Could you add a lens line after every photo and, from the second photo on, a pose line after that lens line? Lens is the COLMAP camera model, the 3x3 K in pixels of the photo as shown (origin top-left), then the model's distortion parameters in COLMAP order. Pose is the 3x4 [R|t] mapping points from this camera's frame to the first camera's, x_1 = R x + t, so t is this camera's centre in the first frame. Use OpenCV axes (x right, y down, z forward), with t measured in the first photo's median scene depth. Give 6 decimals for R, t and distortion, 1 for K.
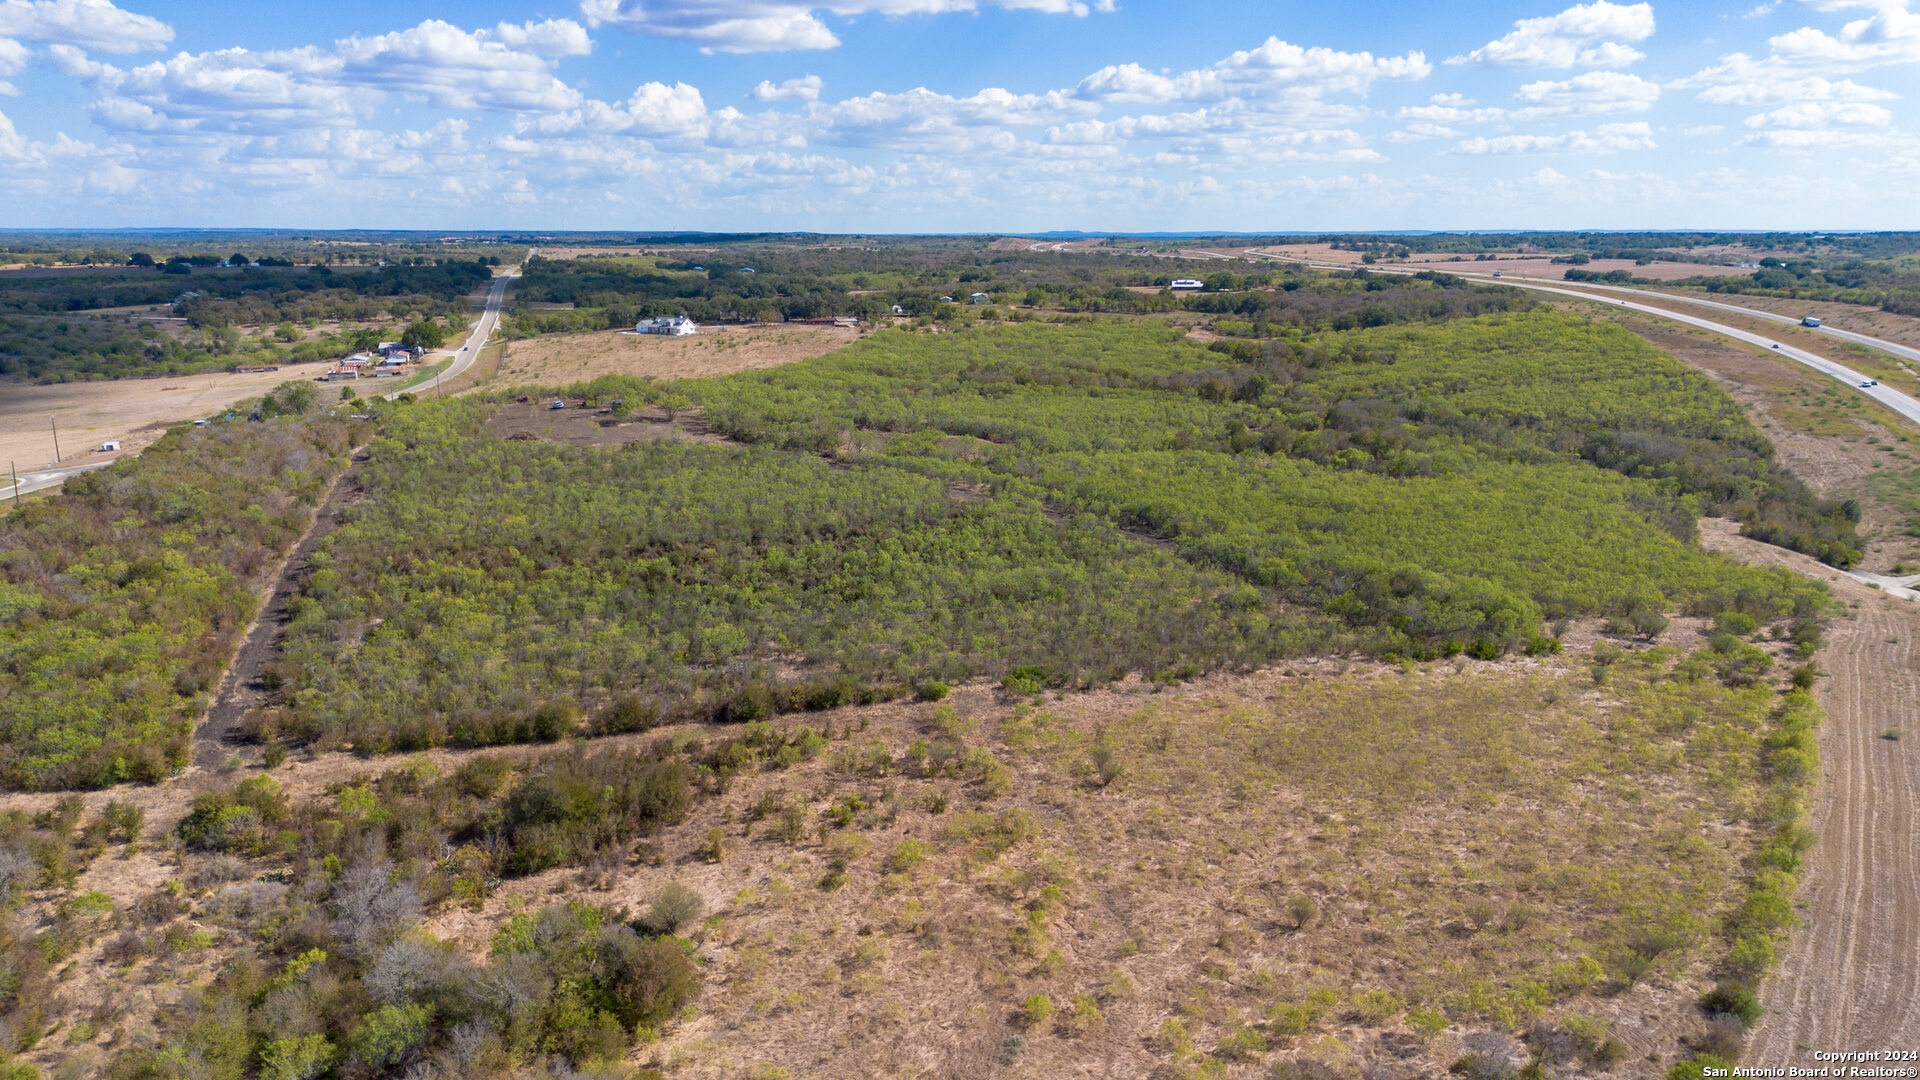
lens RADIAL K [[1356.6, 0, 955.6], [0, 1356.6, 542.4], [0, 0, 1]] dist [0.060263, -0.058623]
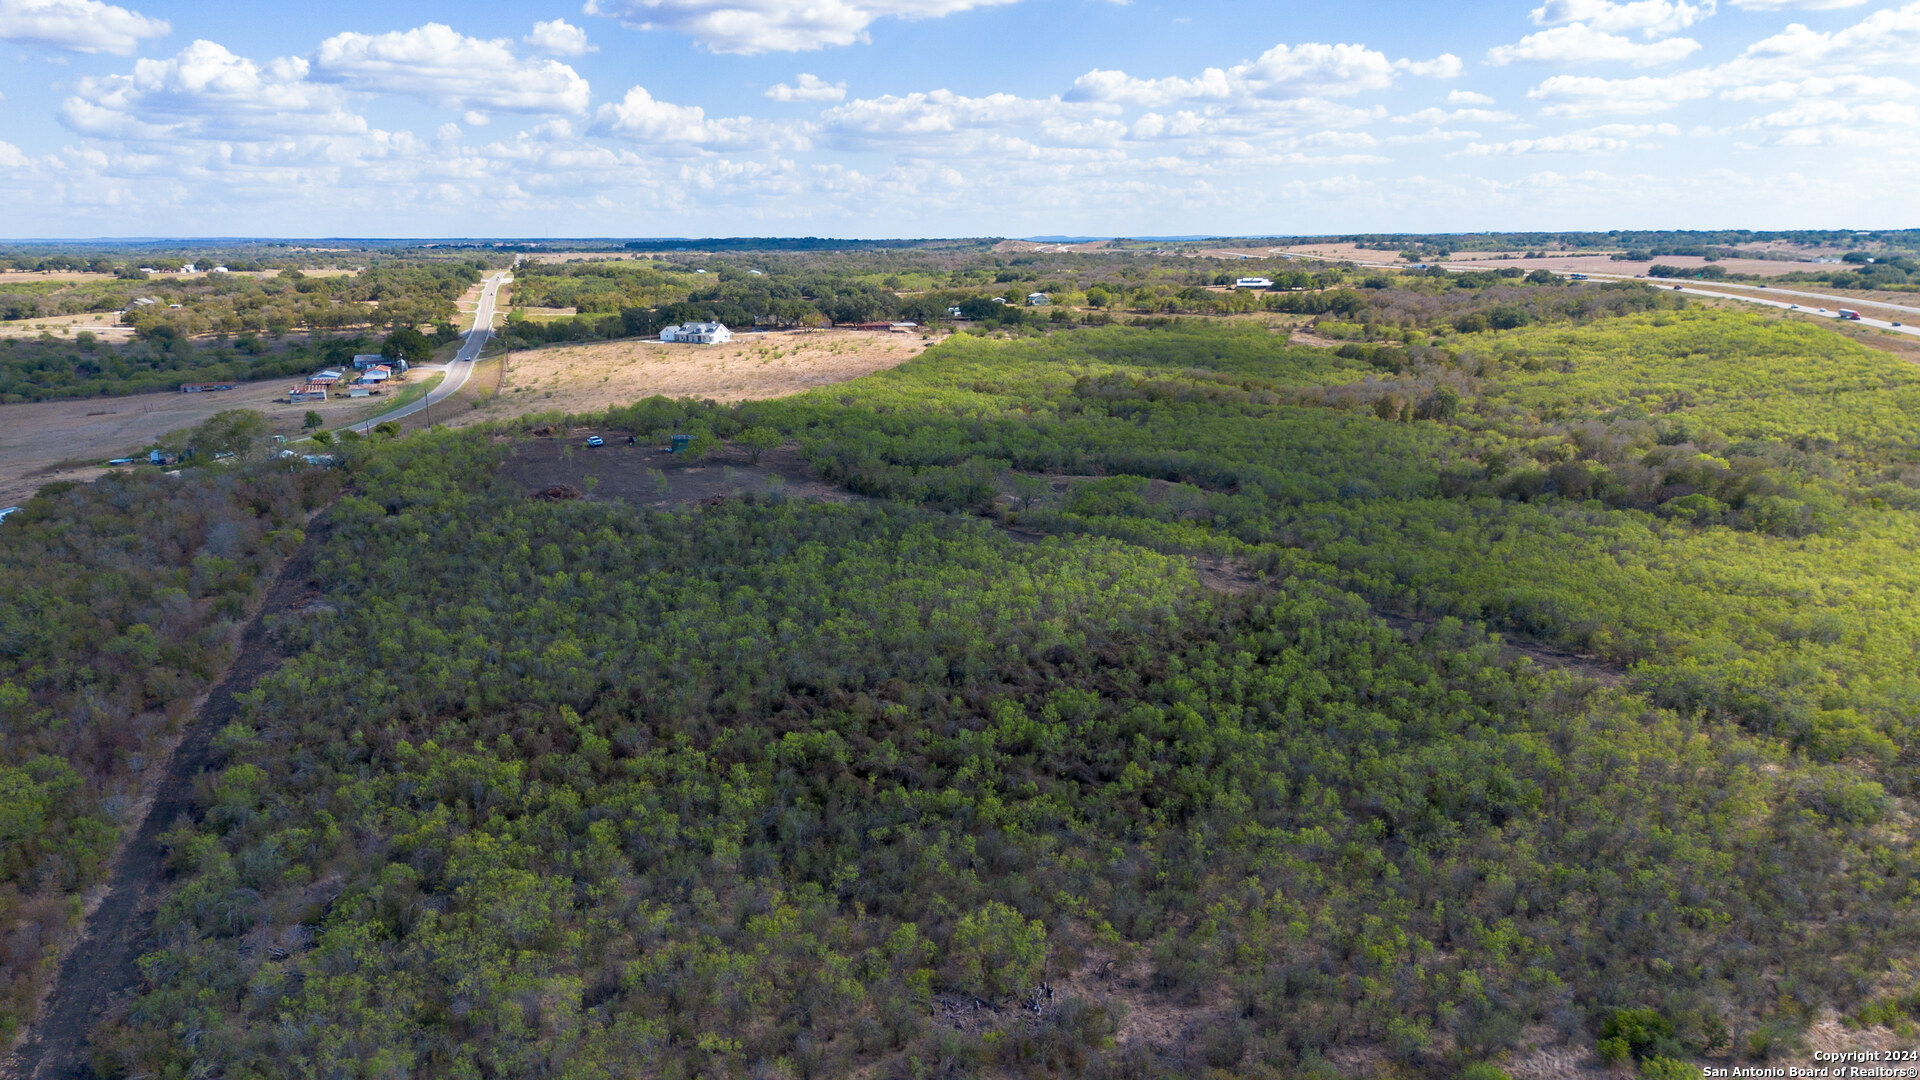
lens RADIAL K [[1352.2, 0, 957.2], [0, 1352.2, 566.3], [0, 0, 1]] dist [0.067195, -0.074967]
pose [[0.999908, -0.008226, 0.010780, -0.056937], [0.008083, 0.999879, 0.013285, -0.022585], [-0.010888, -0.013197, 0.999854, 0.144772]]
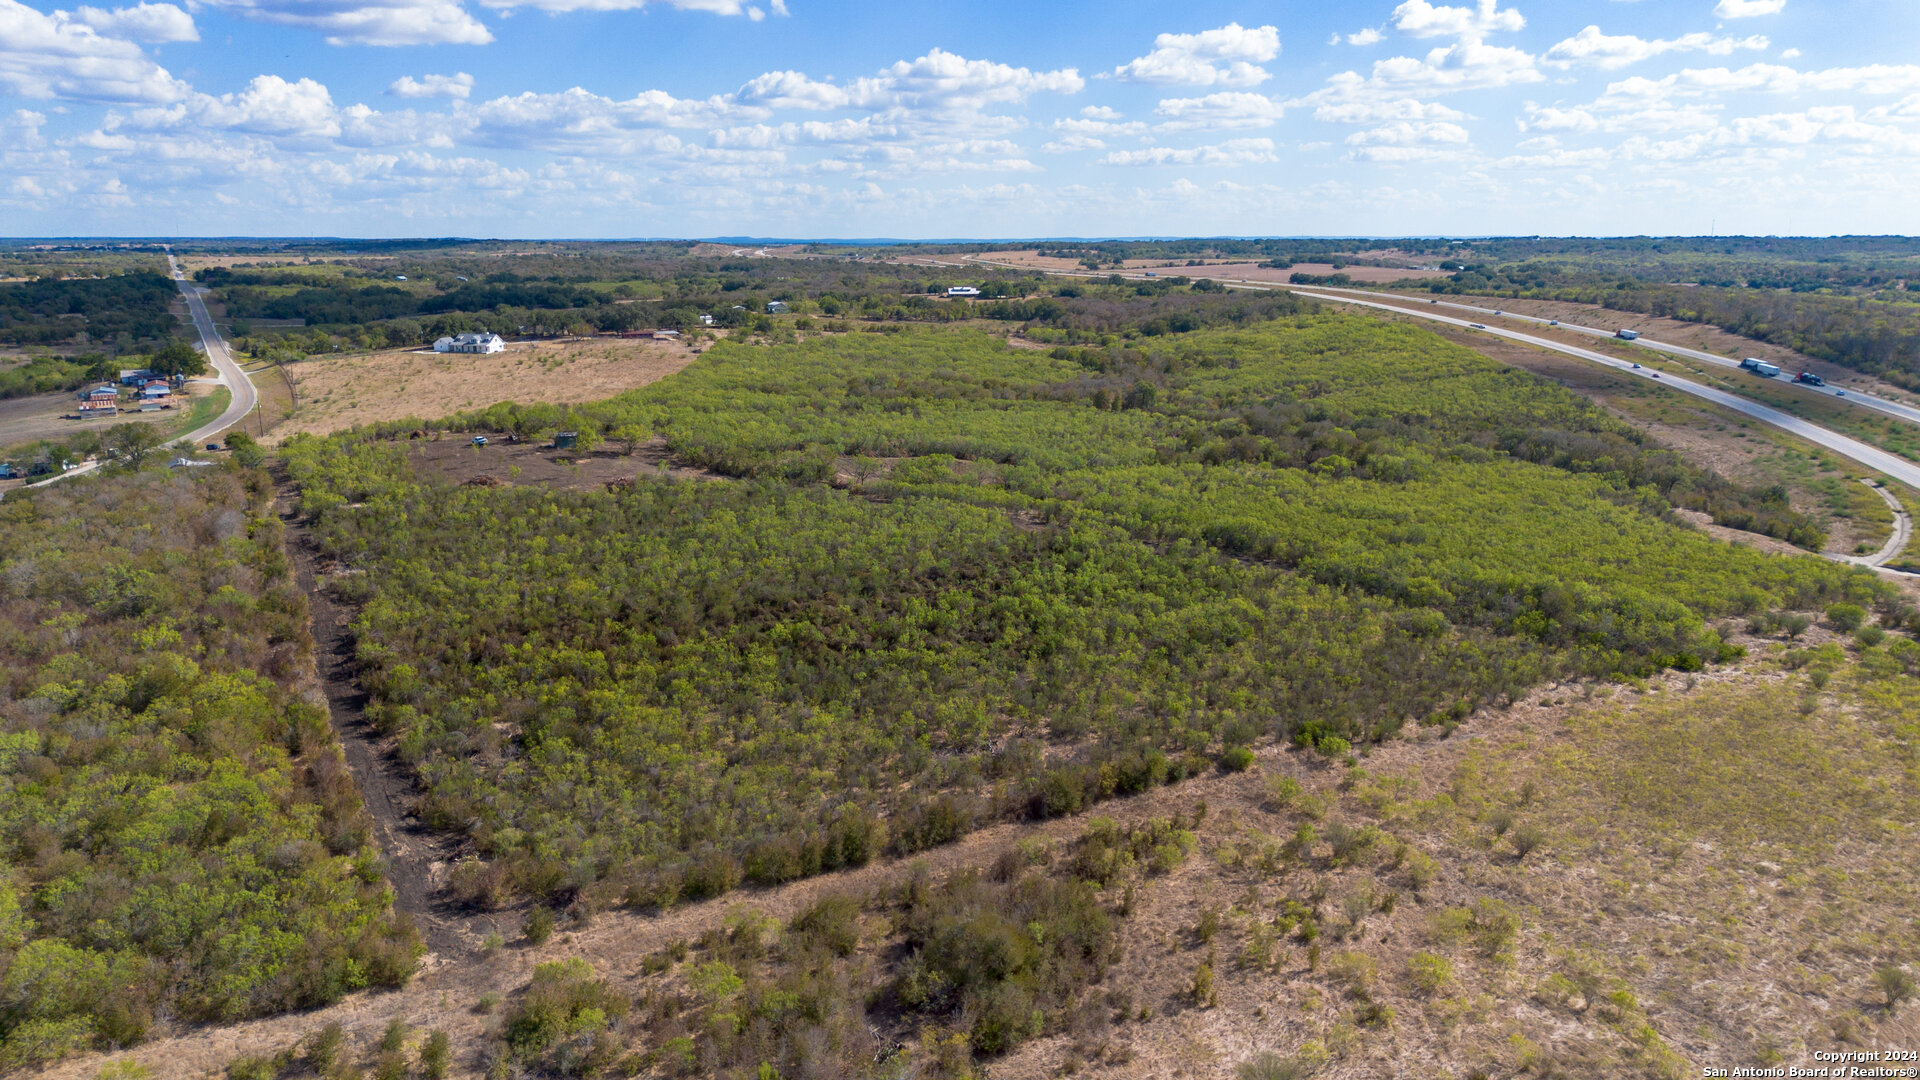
lens RADIAL K [[1352.2, 0, 957.2], [0, 1352.2, 566.3], [0, 0, 1]] dist [0.067195, -0.074967]
pose [[0.971887, -0.058266, 0.228125, -0.107395], [0.055421, 0.998285, 0.018862, -0.011488], [-0.228833, -0.005688, 0.973449, 0.052134]]
